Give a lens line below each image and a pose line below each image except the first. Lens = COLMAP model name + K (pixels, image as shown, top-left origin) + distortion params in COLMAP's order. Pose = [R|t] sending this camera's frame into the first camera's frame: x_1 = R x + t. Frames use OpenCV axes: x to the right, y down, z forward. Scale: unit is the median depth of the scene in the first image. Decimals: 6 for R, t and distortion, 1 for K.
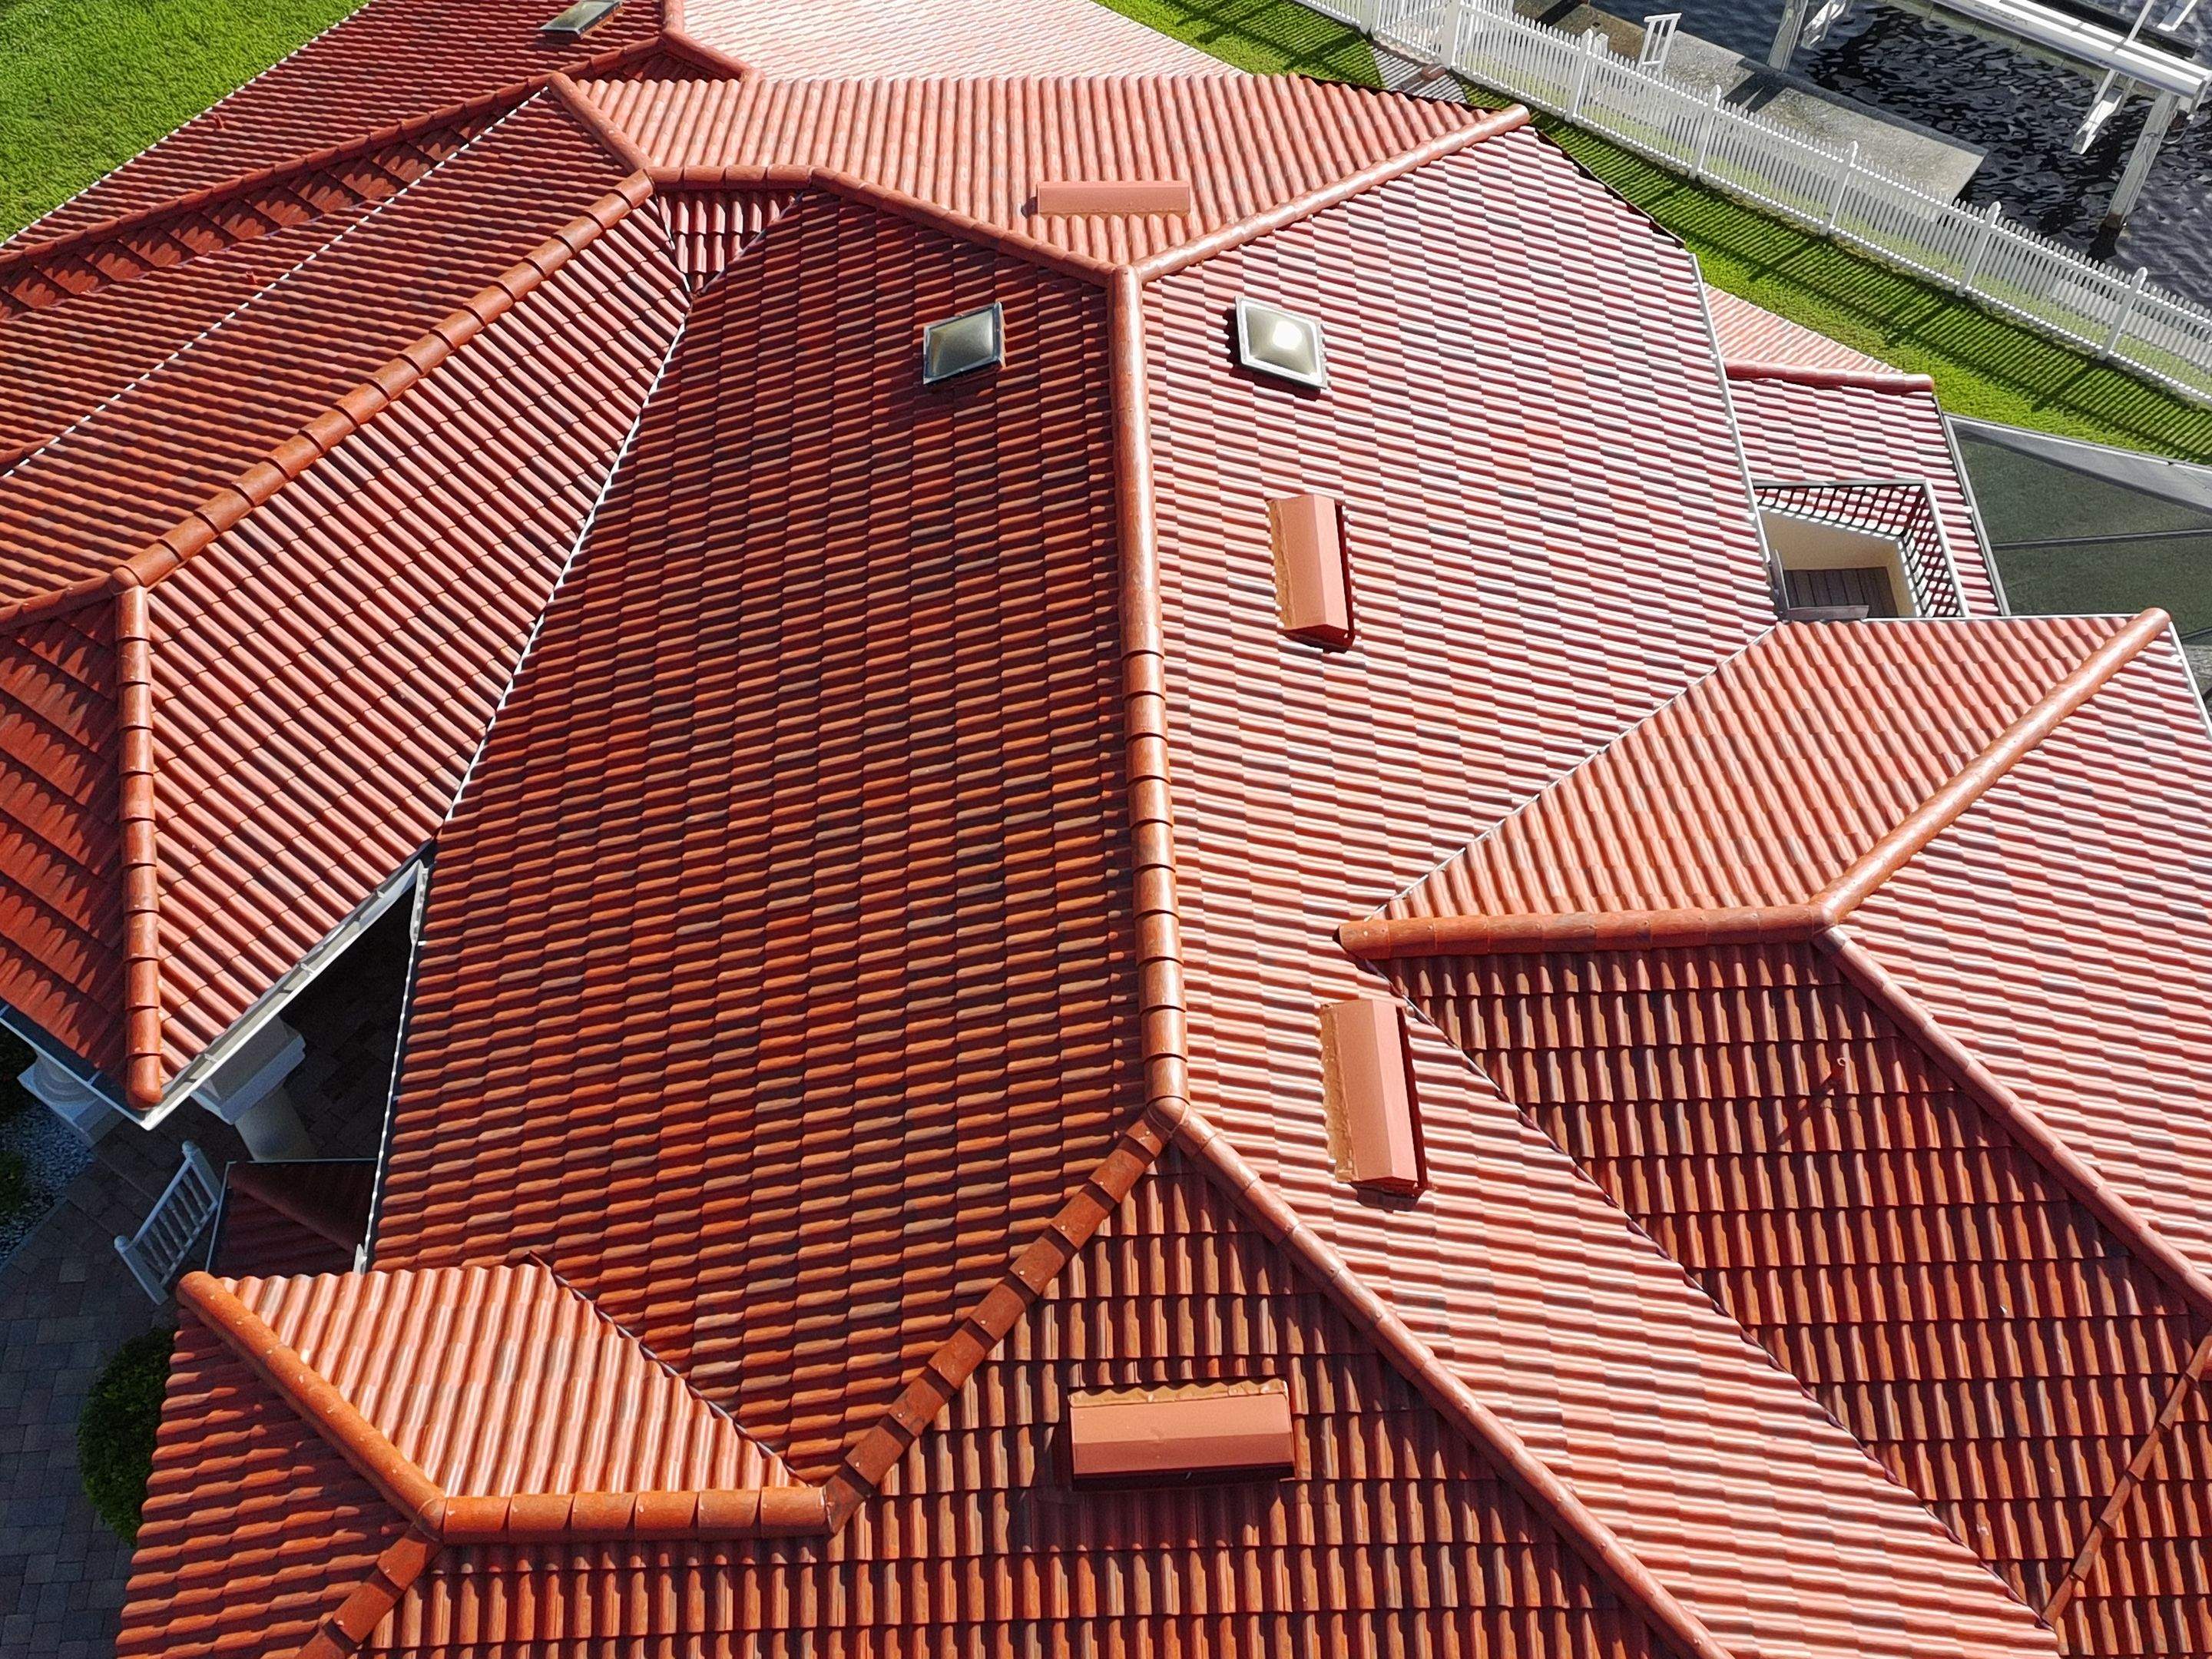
lens RADIAL K [[2458.3, 0, 1097.0], [0, 2458.3, 825.9], [0, 0, 1]] dist [0.066750, 0.000000]
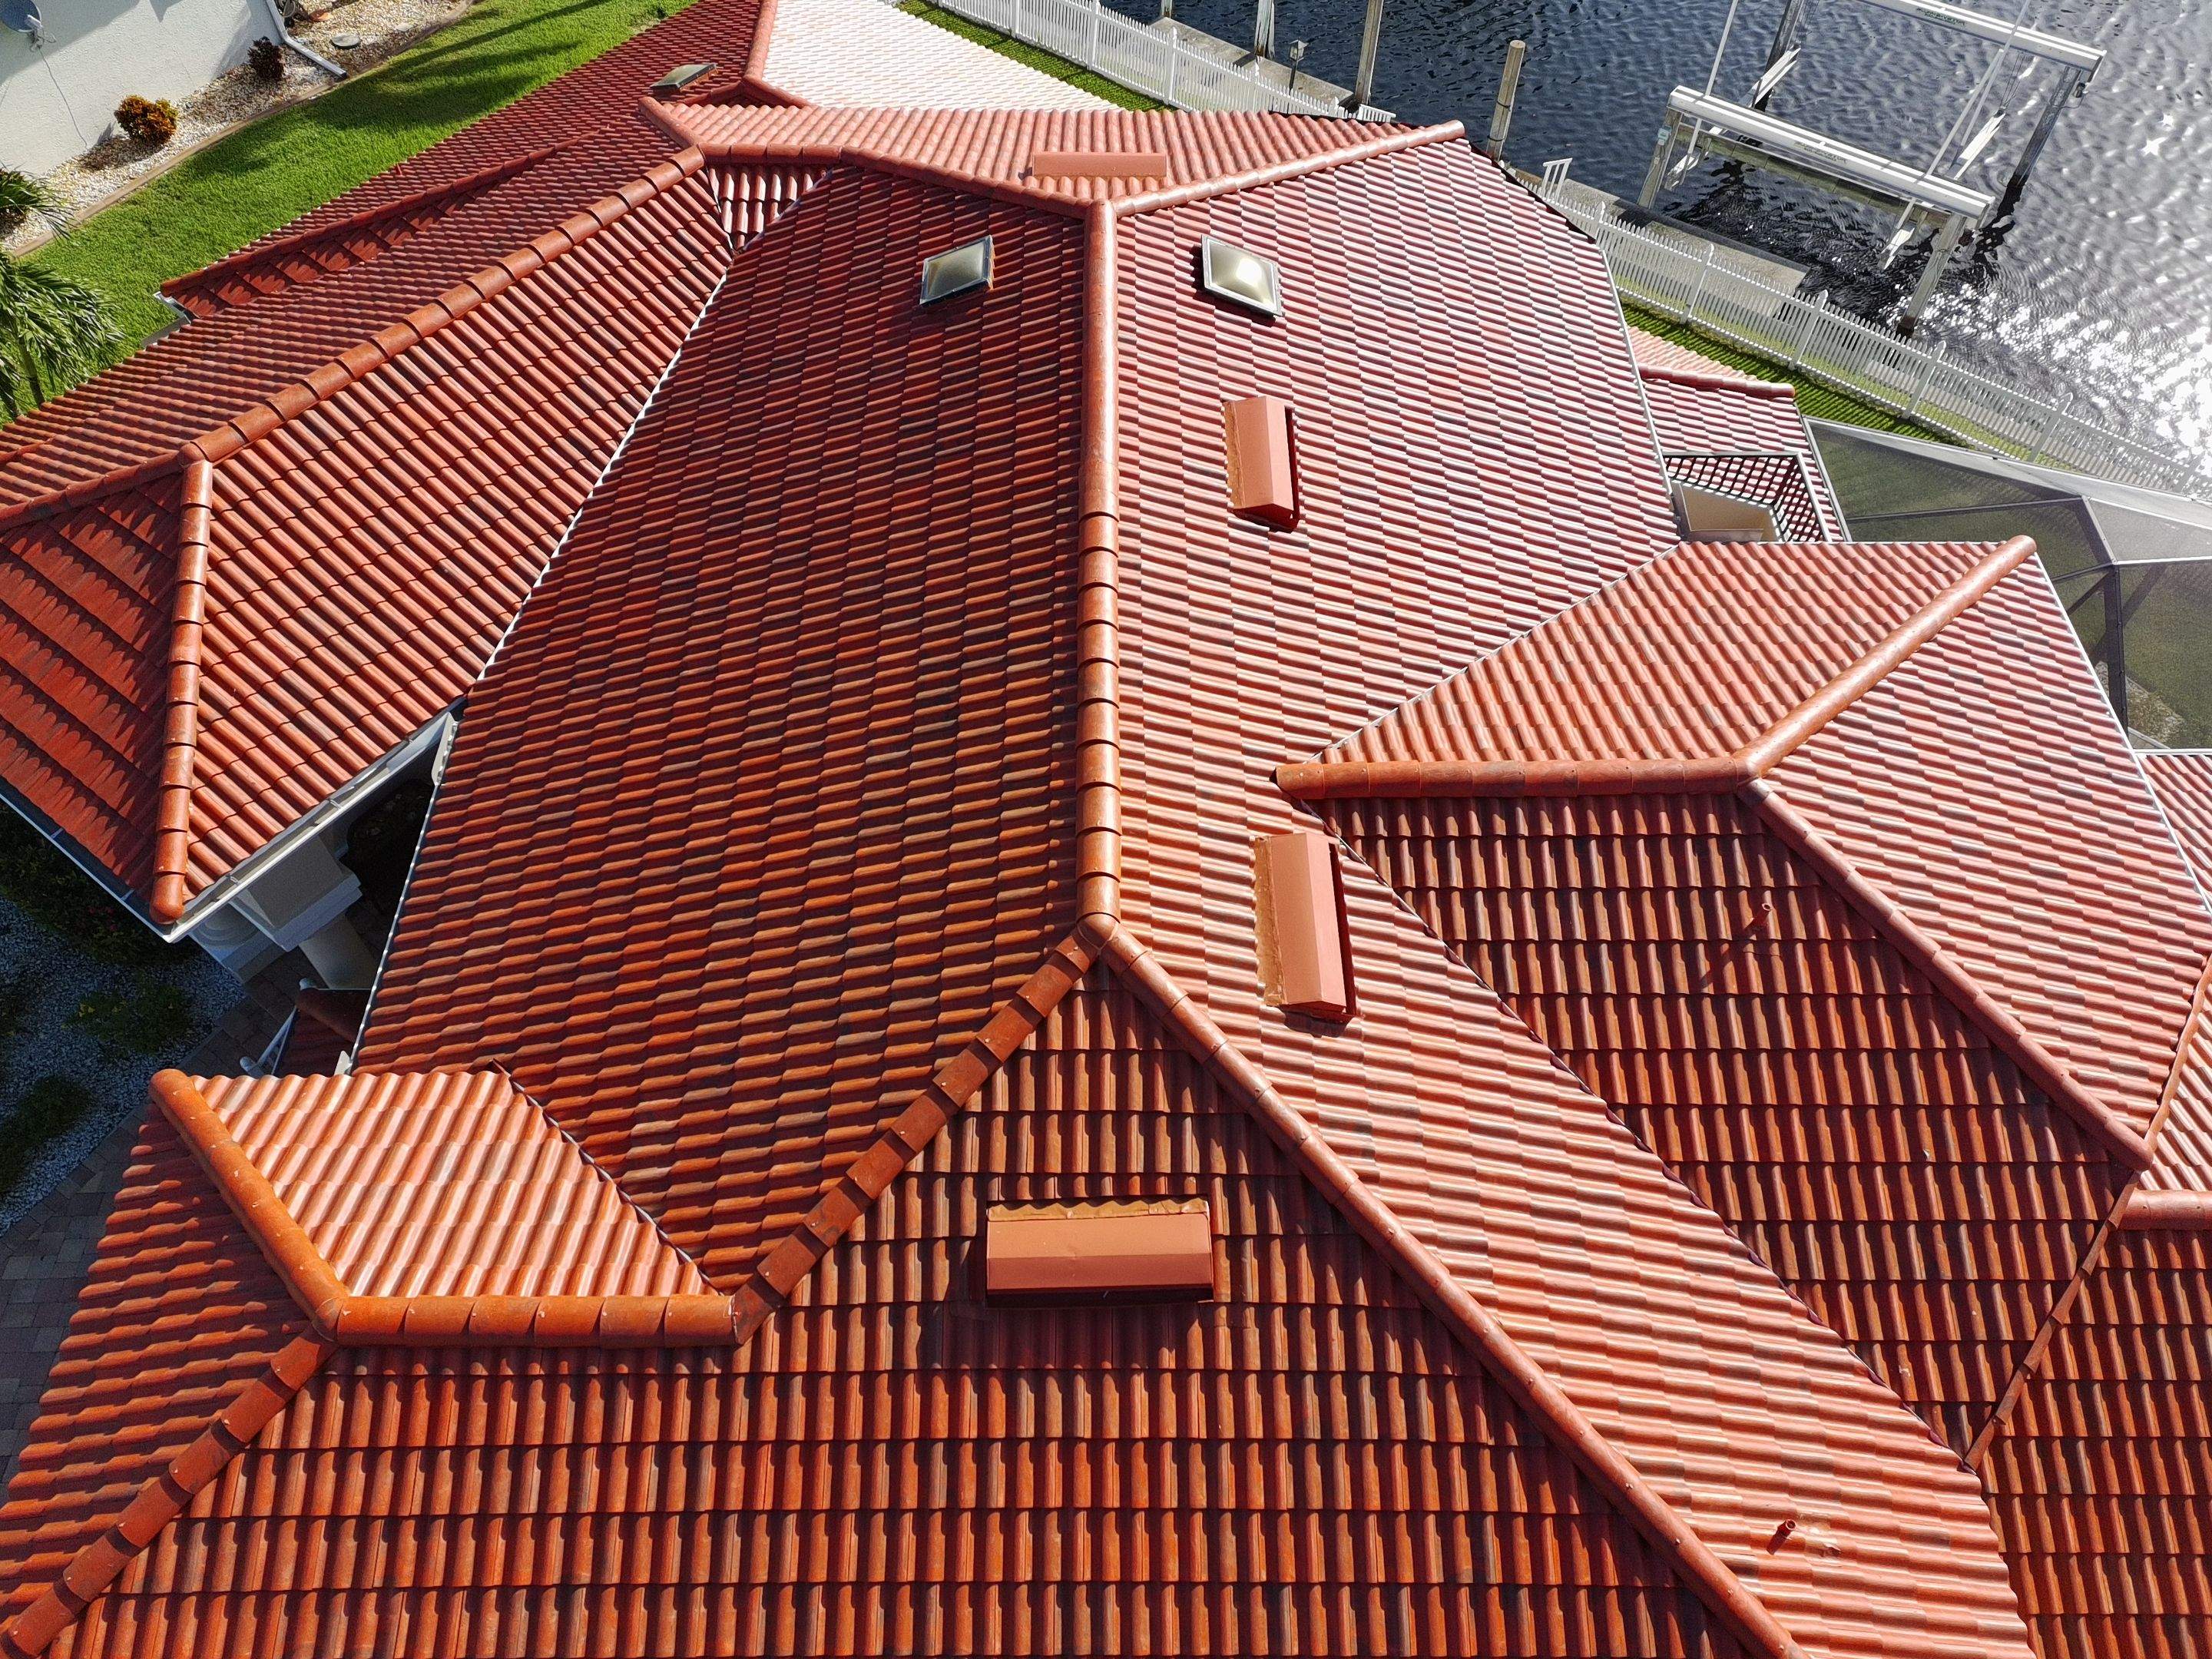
lens RADIAL K [[1625.0, 0, 1102.0], [0, 1625.0, 831.1], [0, 0, 1]] dist [0.083303, -0.071416]
pose [[0.999474, 0.024143, -0.021674, 0.040946], [-0.024301, 0.999680, -0.007080, 0.075555], [0.021496, 0.007603, 0.999740, 0.315233]]
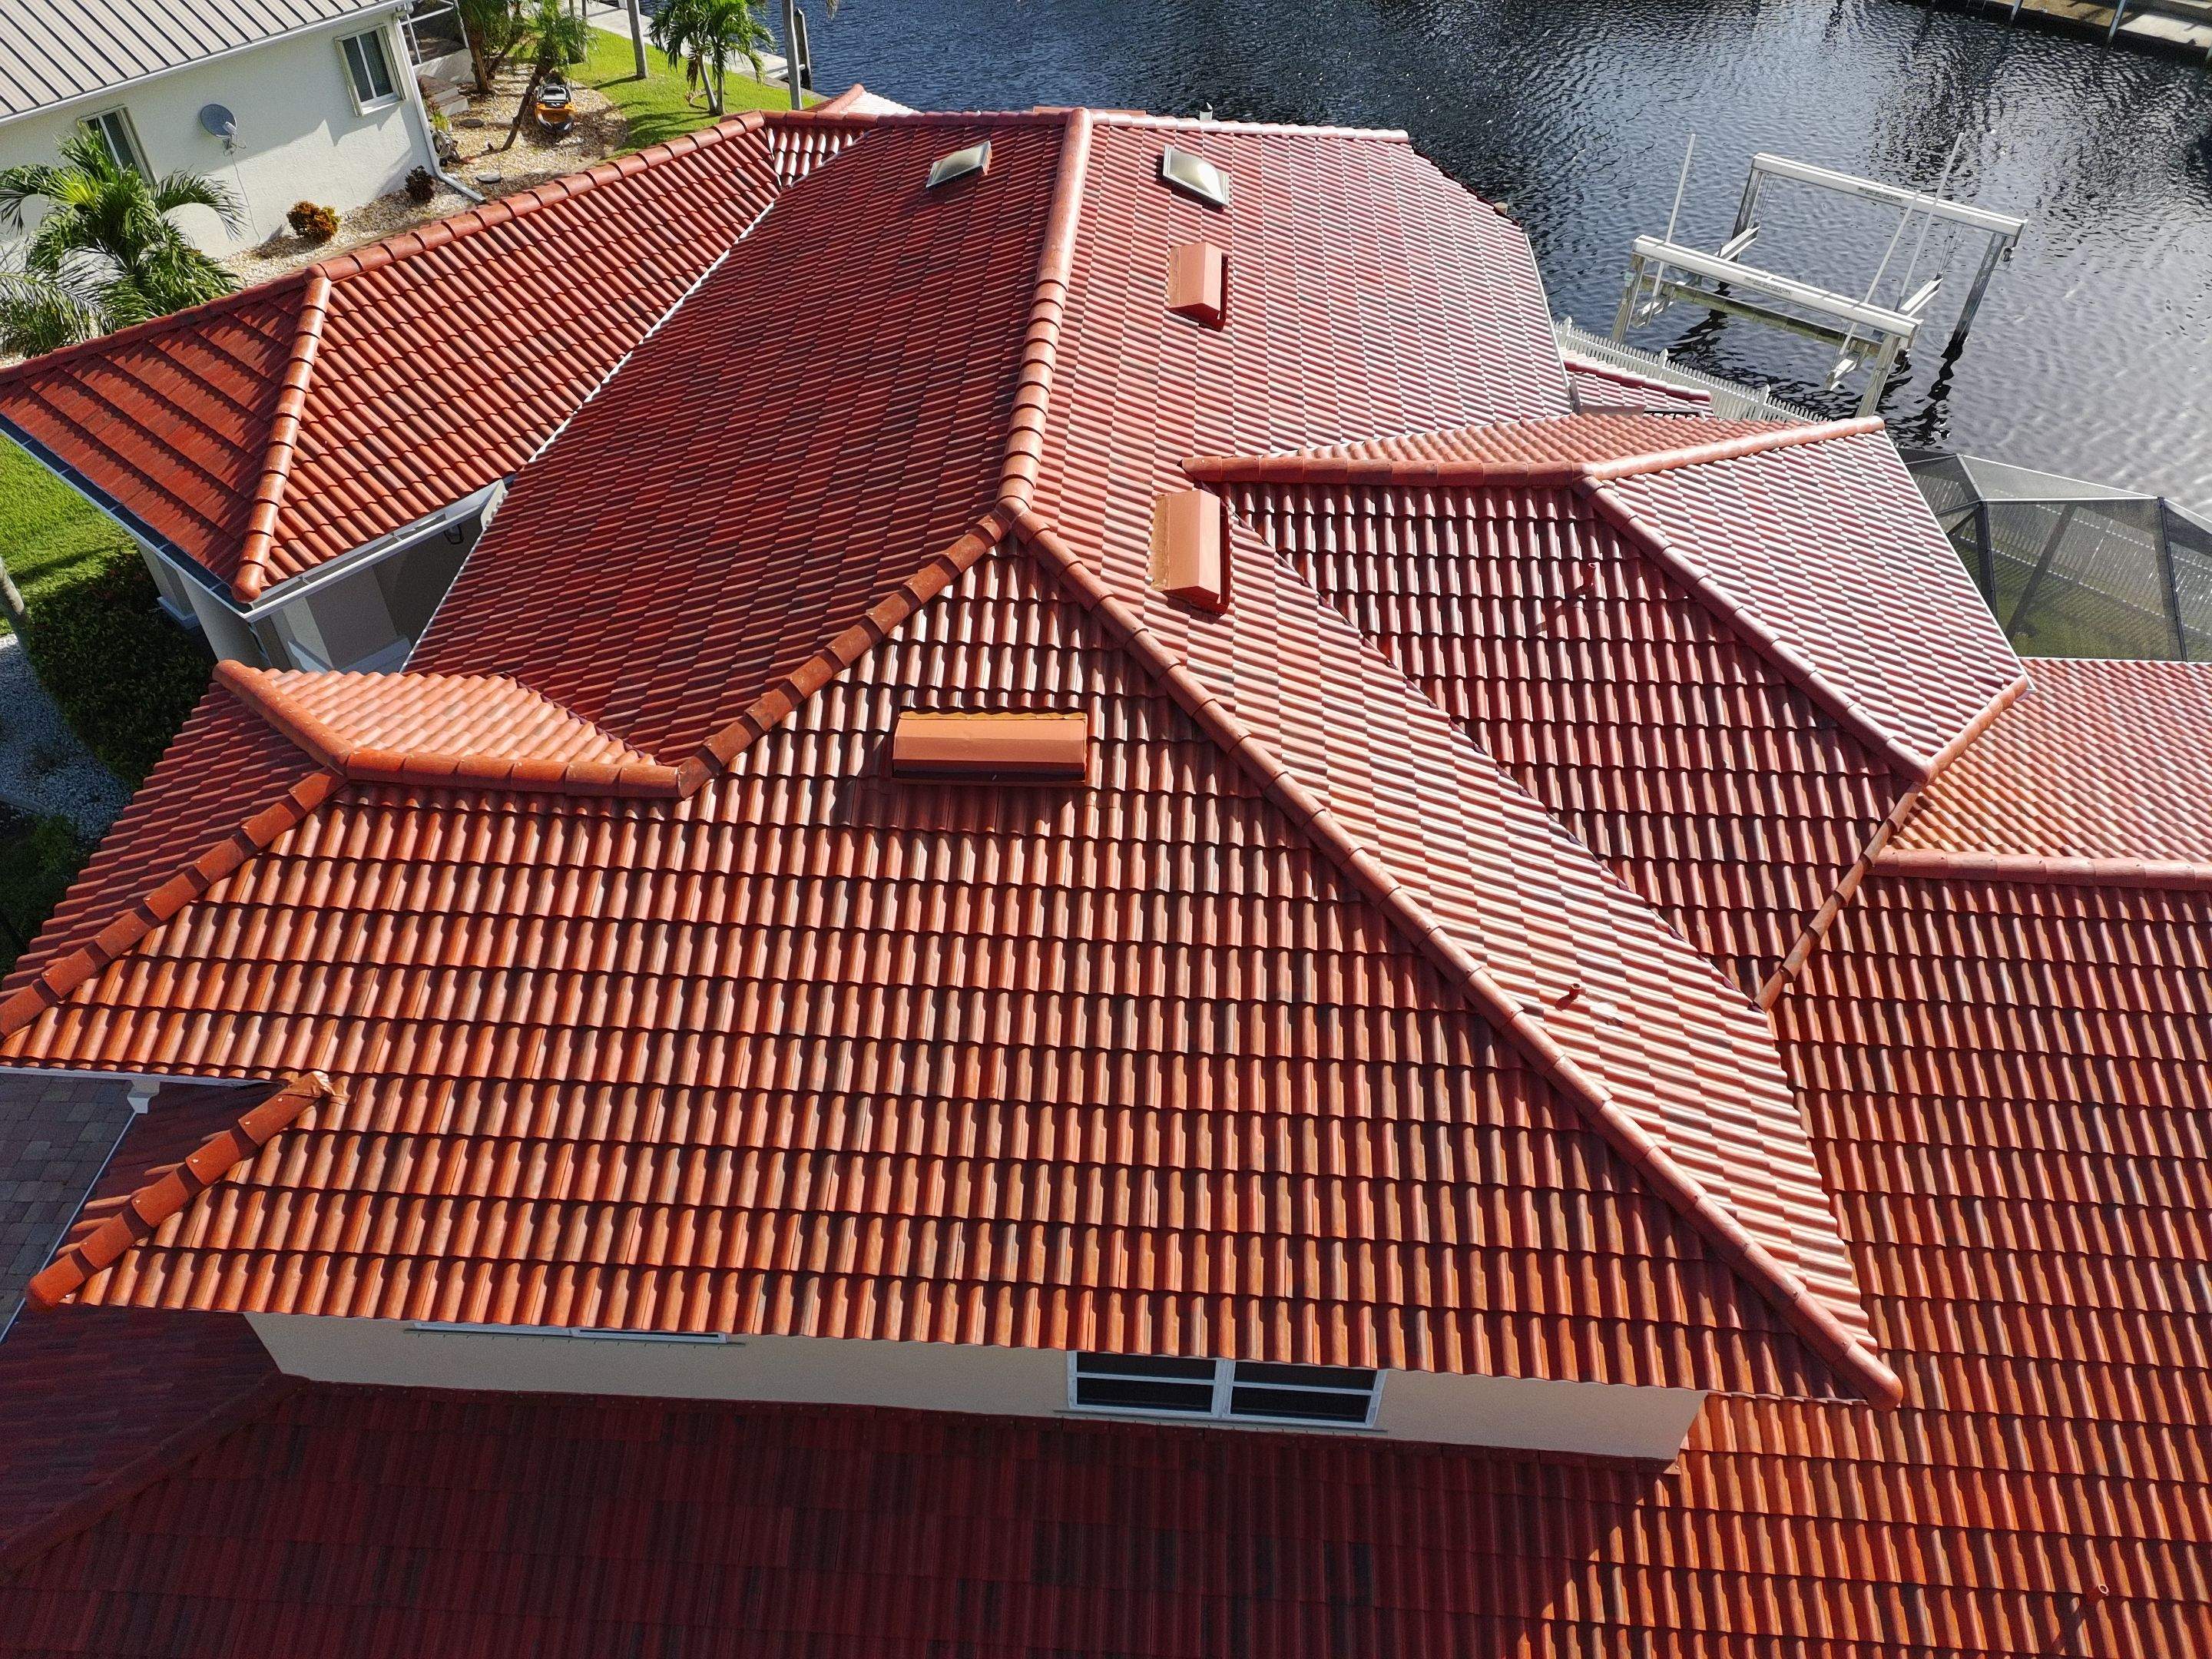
lens RADIAL K [[1625.0, 0, 1104.2], [0, 1625.0, 817.4], [0, 0, 1]] dist [0.083303, -0.071416]
pose [[0.996137, 0.061075, -0.063092, 0.123816], [-0.071831, 0.980033, -0.185405, 0.377719], [0.050509, 0.189221, 0.980635, 0.235615]]
